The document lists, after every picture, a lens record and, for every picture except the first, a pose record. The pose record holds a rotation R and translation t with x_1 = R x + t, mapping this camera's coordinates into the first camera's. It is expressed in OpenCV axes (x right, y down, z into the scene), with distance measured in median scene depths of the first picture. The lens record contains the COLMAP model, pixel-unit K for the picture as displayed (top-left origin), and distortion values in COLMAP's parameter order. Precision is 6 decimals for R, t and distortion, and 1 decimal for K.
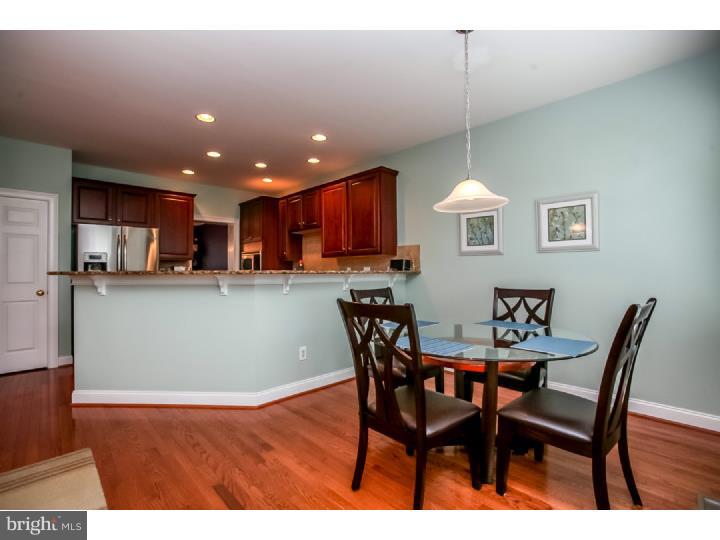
lens RADIAL K [[334.6, 0, 360.0], [0, 334.6, 270.0], [0, 0, 1]] dist [-0.036989, 0.000514]
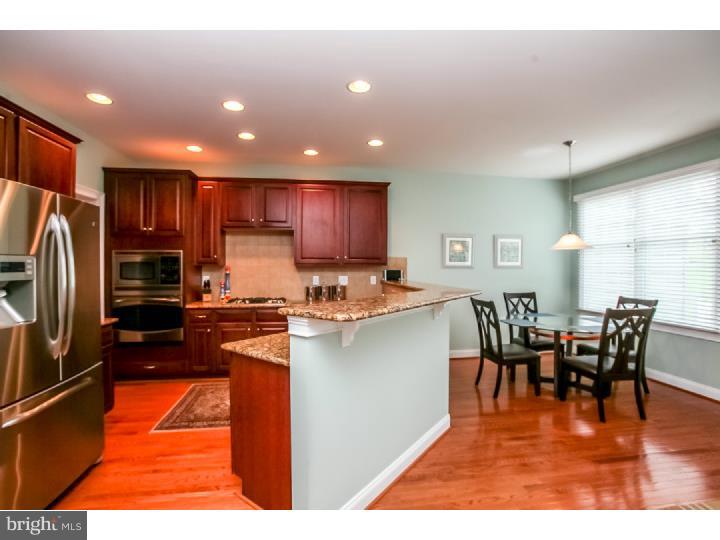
lens RADIAL K [[334.6, 0, 360.0], [0, 334.6, 270.0], [0, 0, 1]] dist [-0.036989, 0.000514]
pose [[0.600417, -0.003024, 0.799681, -1.025548], [-0.010652, 0.999874, 0.011778, -0.052787], [-0.799616, -0.015590, 0.600309, 0.506930]]
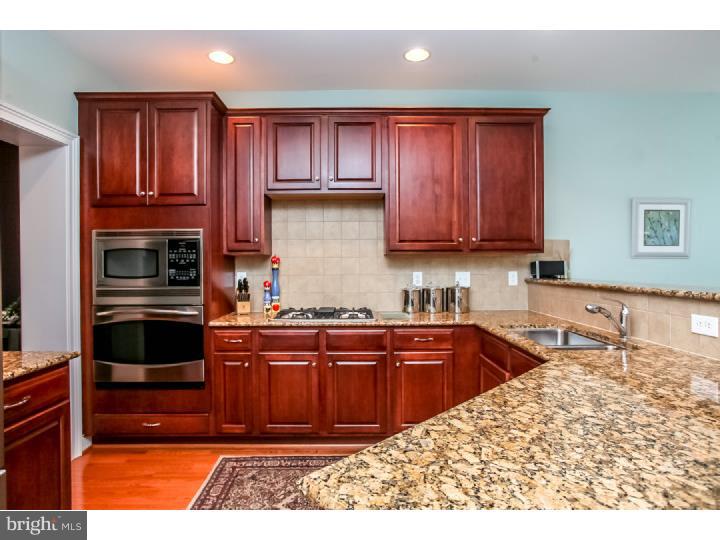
lens RADIAL K [[362.6, 0, 360.0], [0, 362.6, 270.0], [0, 0, 1]] dist [-0.061816, 0.035750]
pose [[0.695448, -0.002939, 0.718571, -0.778378], [-0.001085, 0.999986, 0.005140, -0.019292], [-0.718576, -0.004354, 0.695435, 0.952787]]
